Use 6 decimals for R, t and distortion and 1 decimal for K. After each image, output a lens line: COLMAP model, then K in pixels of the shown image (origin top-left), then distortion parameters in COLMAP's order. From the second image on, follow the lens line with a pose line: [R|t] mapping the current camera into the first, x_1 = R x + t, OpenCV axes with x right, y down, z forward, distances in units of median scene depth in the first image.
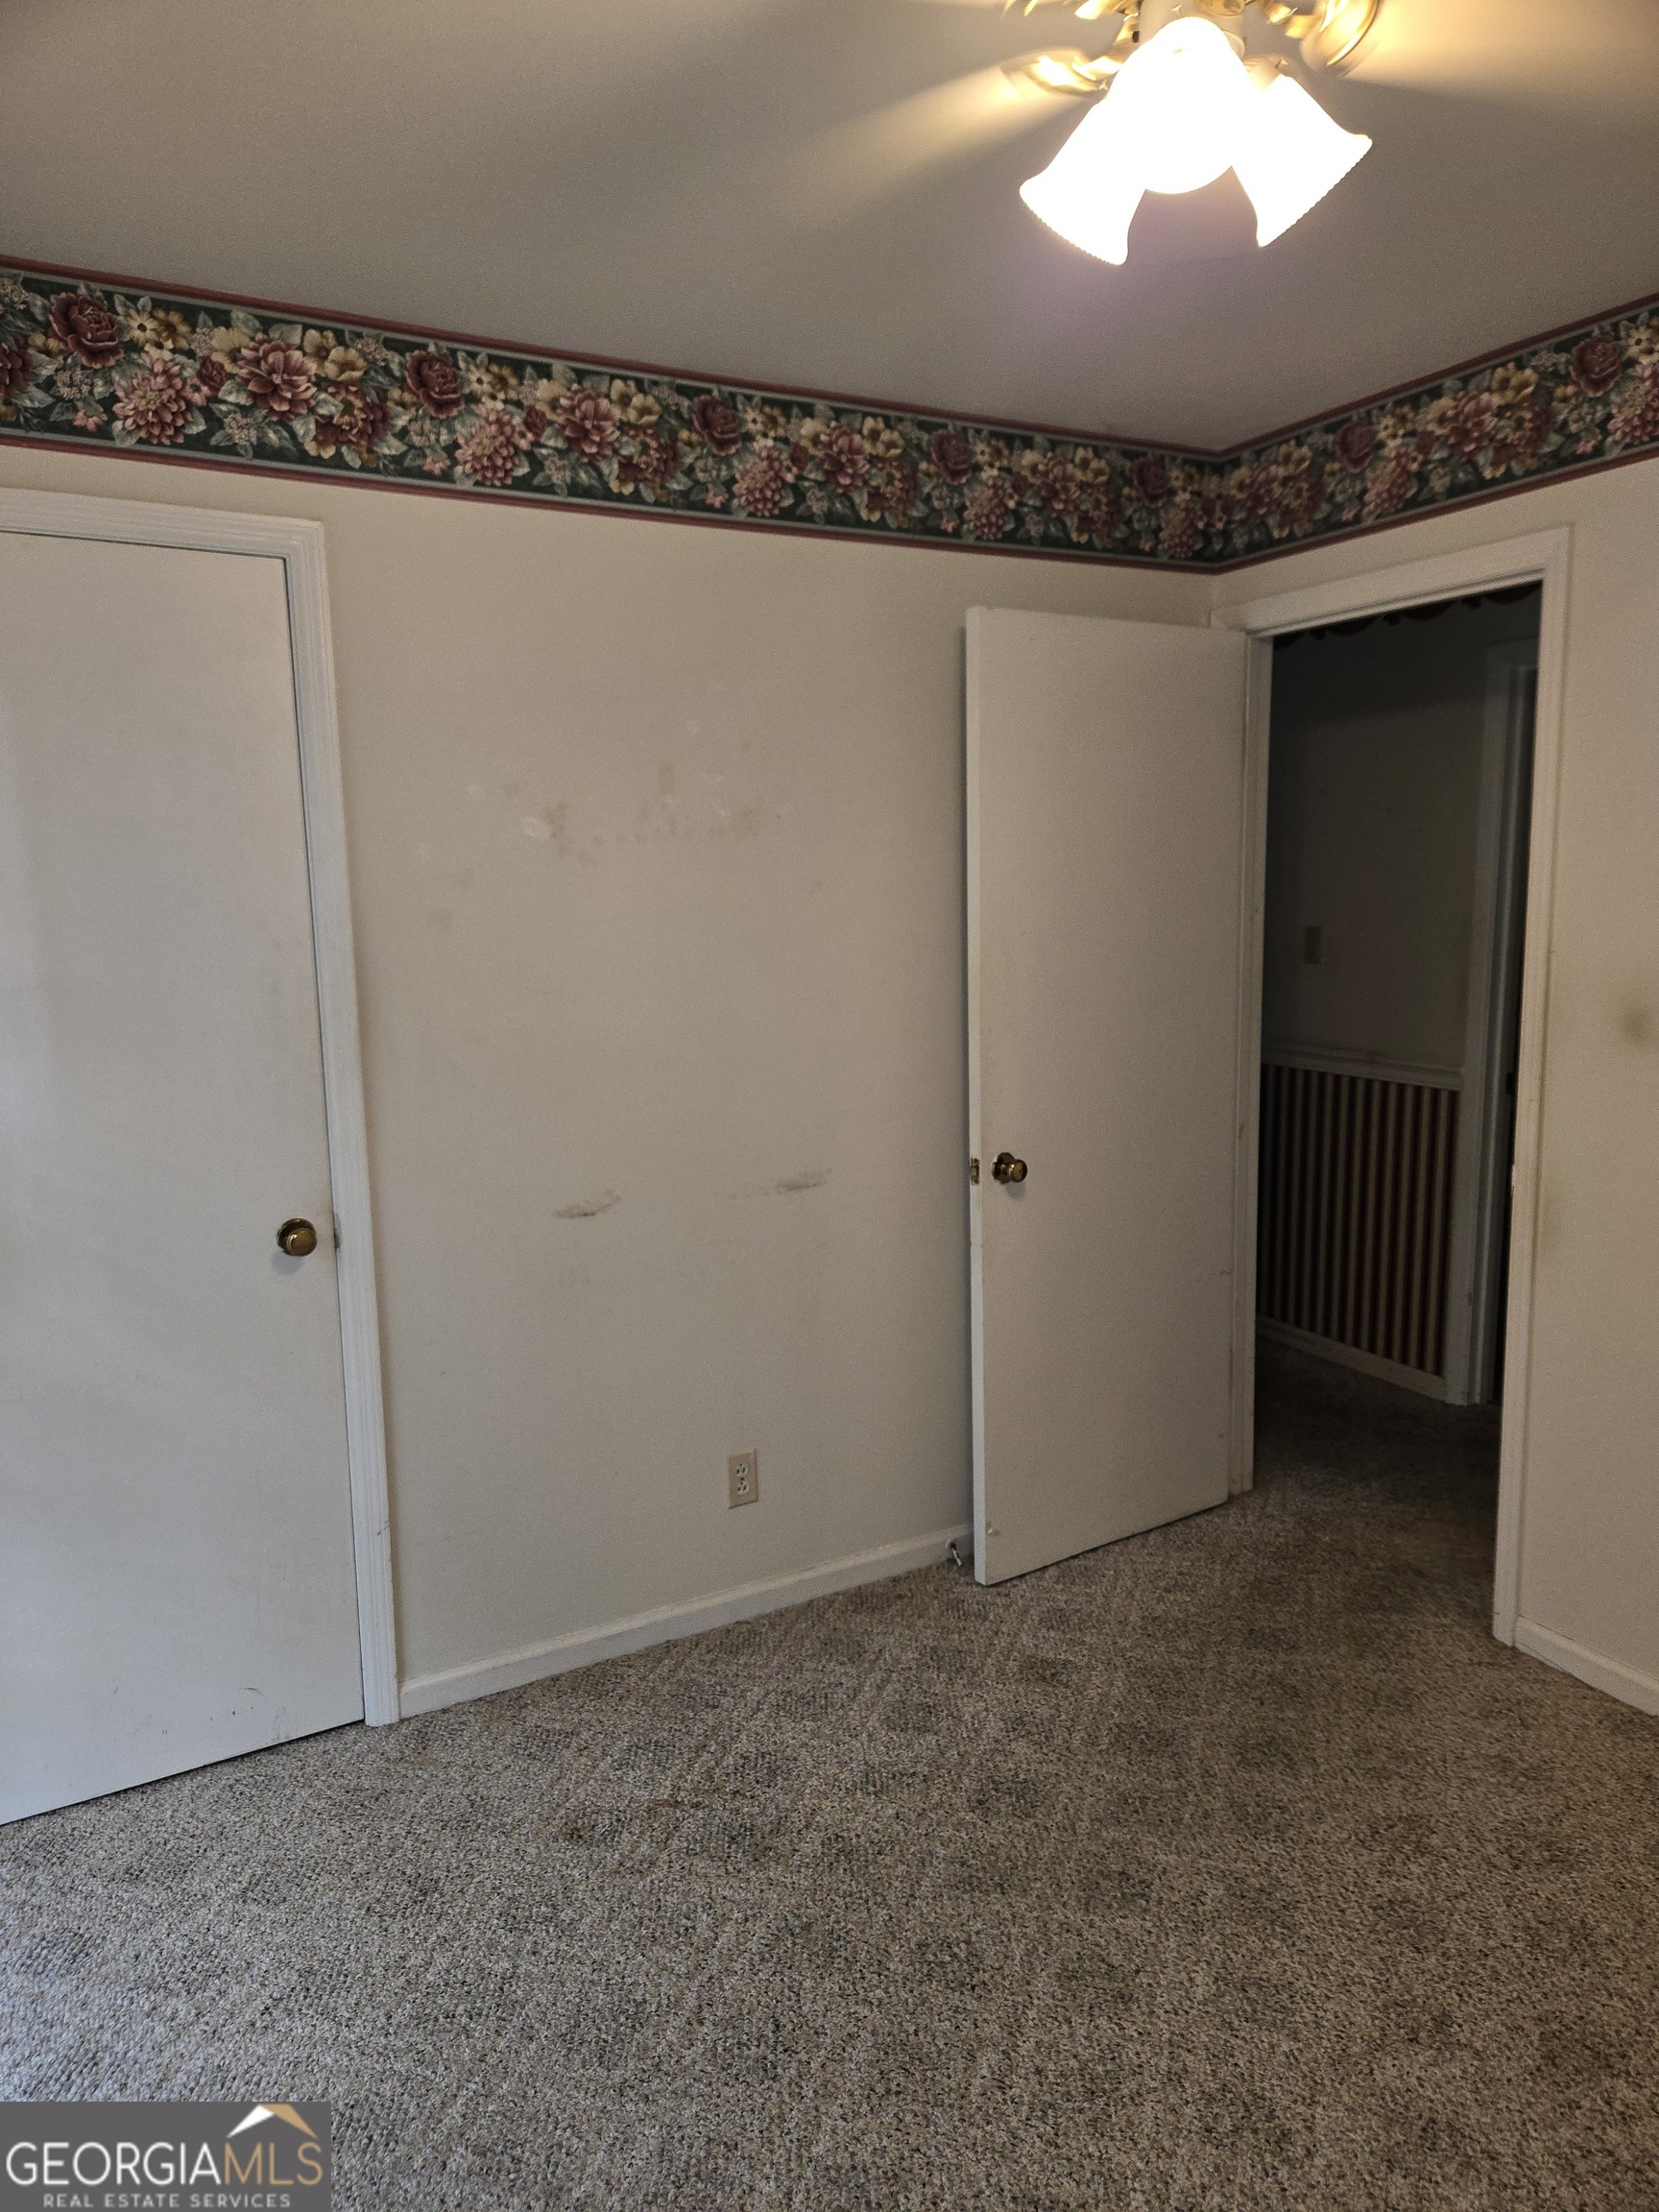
lens RADIAL K [[1560.5, 0, 828.9], [0, 1560.5, 1140.9], [0, 0, 1]] dist [0.065341, -0.001236]
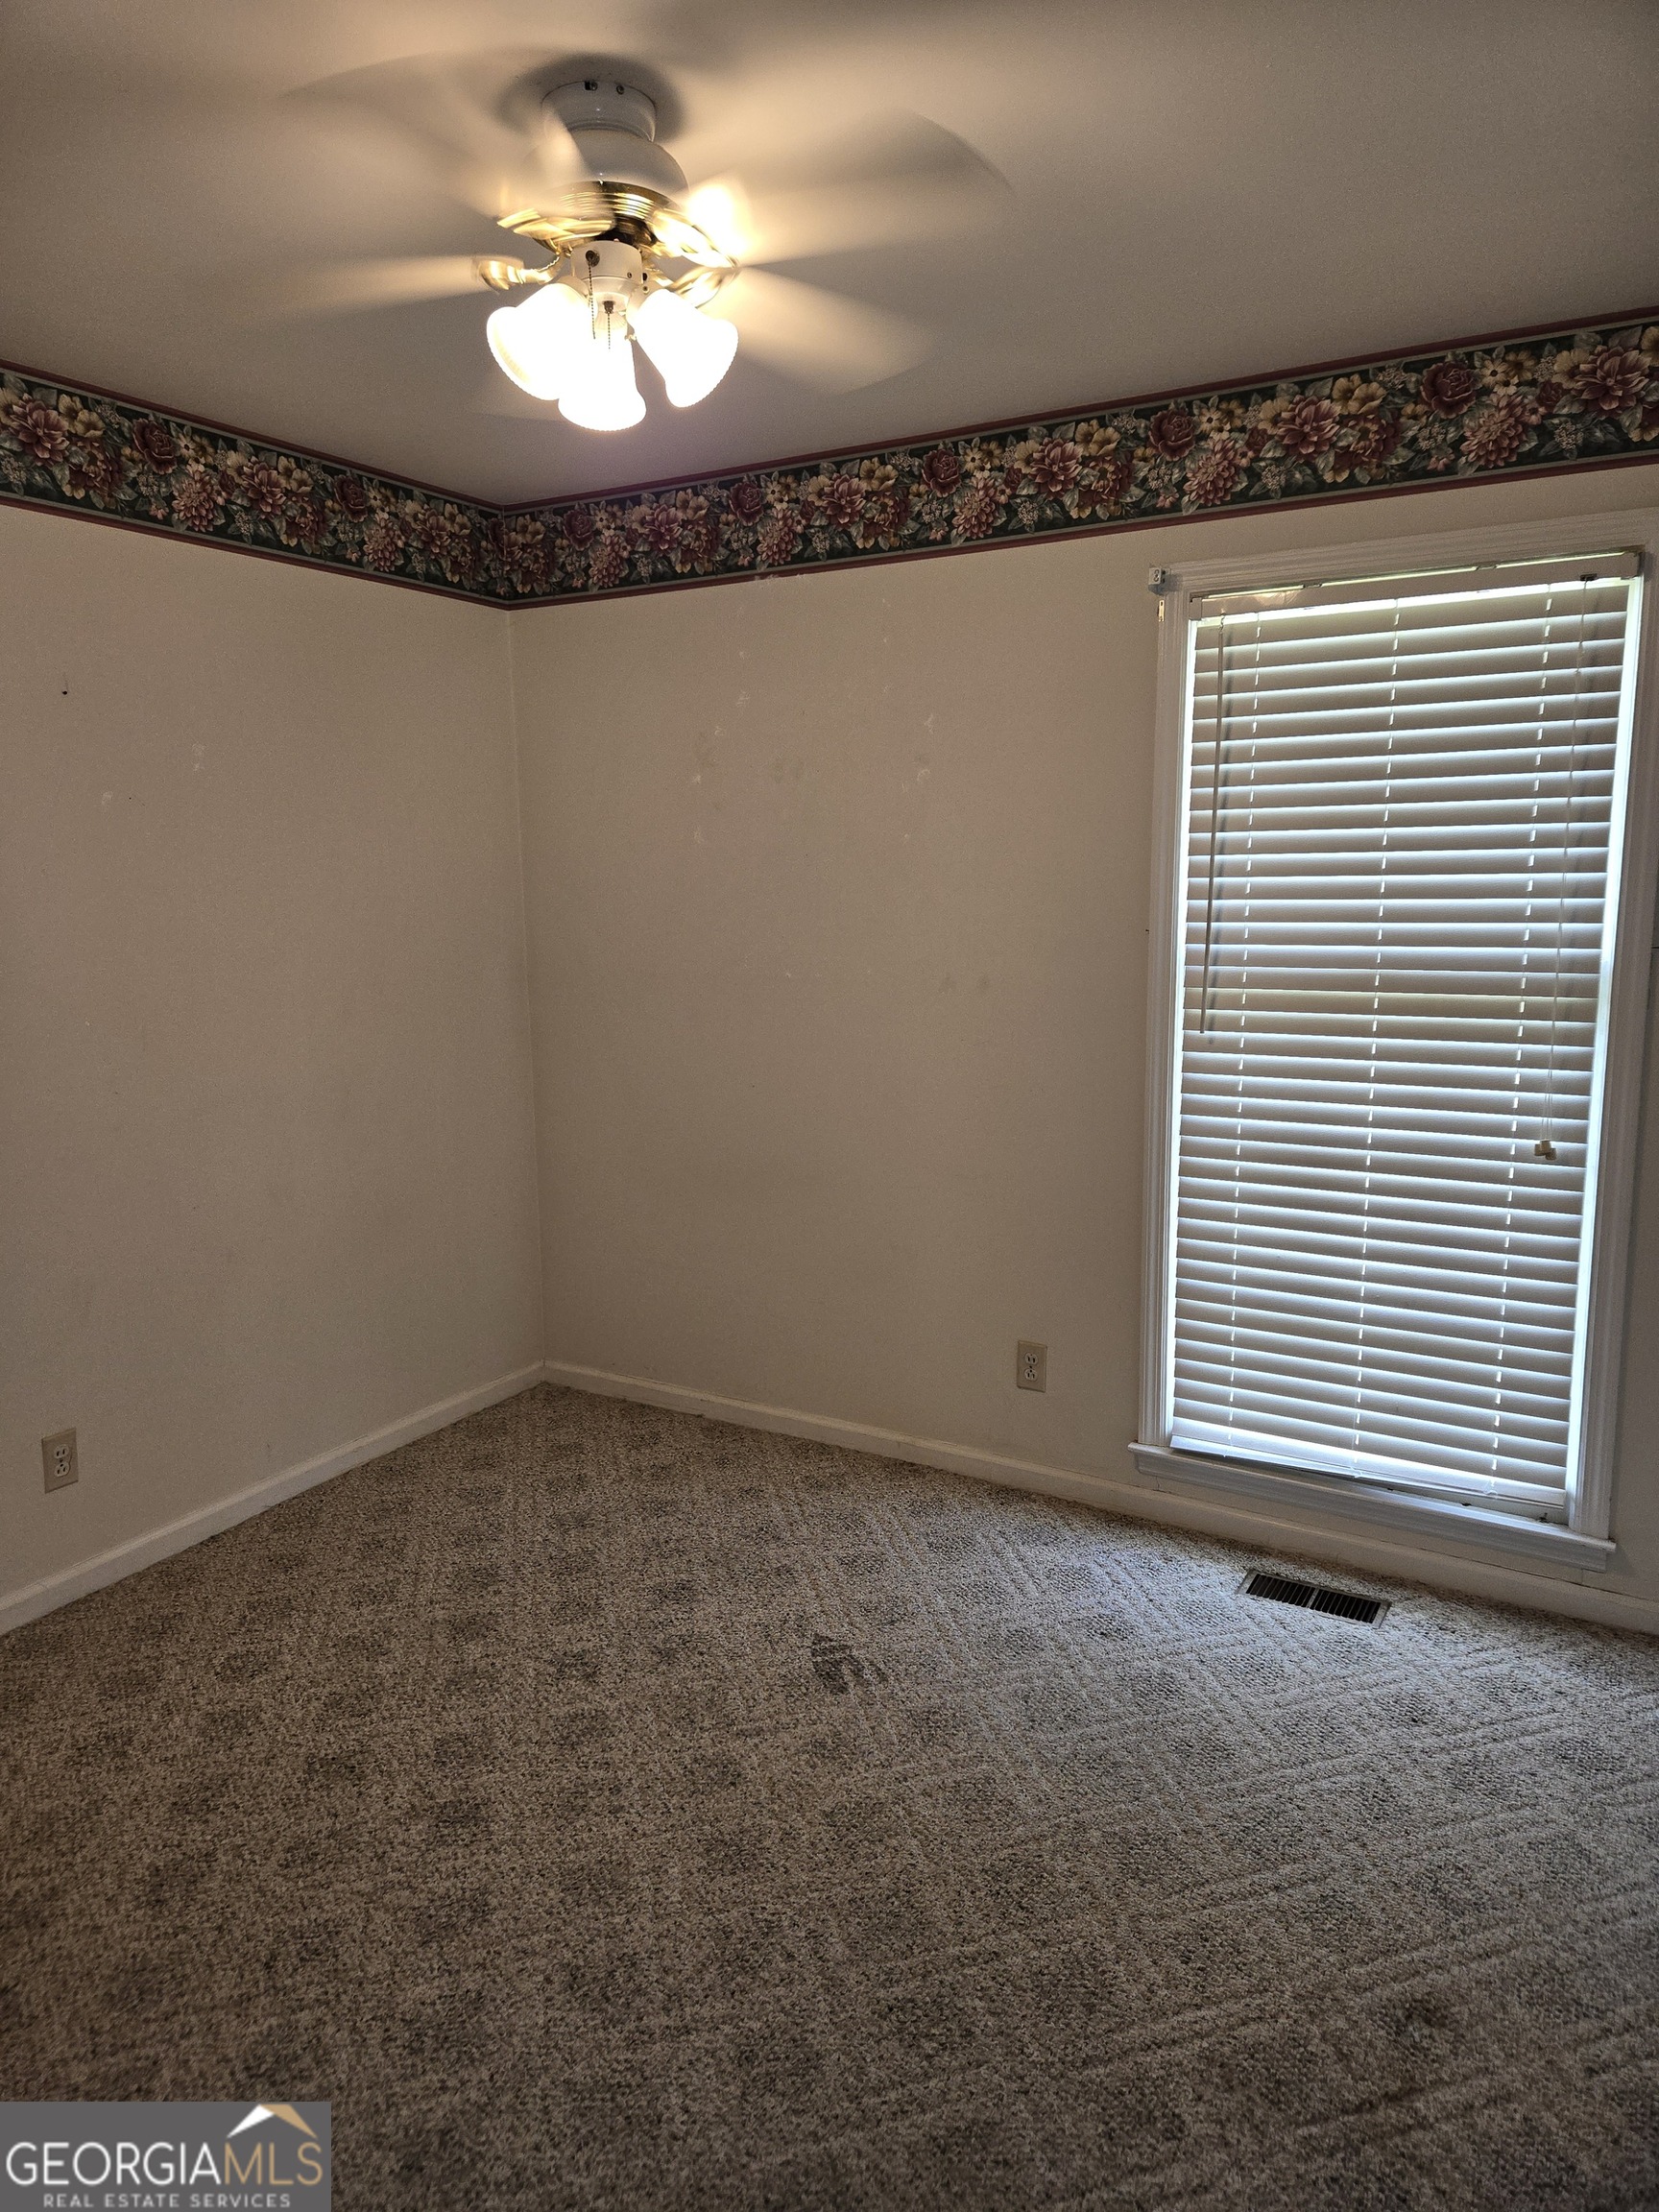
lens RADIAL K [[1459.5, 0, 829.5], [0, 1459.5, 1106.0], [0, 0, 1]] dist [0.005307, -0.004807]
pose [[0.863451, -0.065976, 0.500100, -0.200724], [0.066774, 0.997635, 0.016324, 0.023460], [-0.499994, 0.019299, 0.865814, -0.113178]]
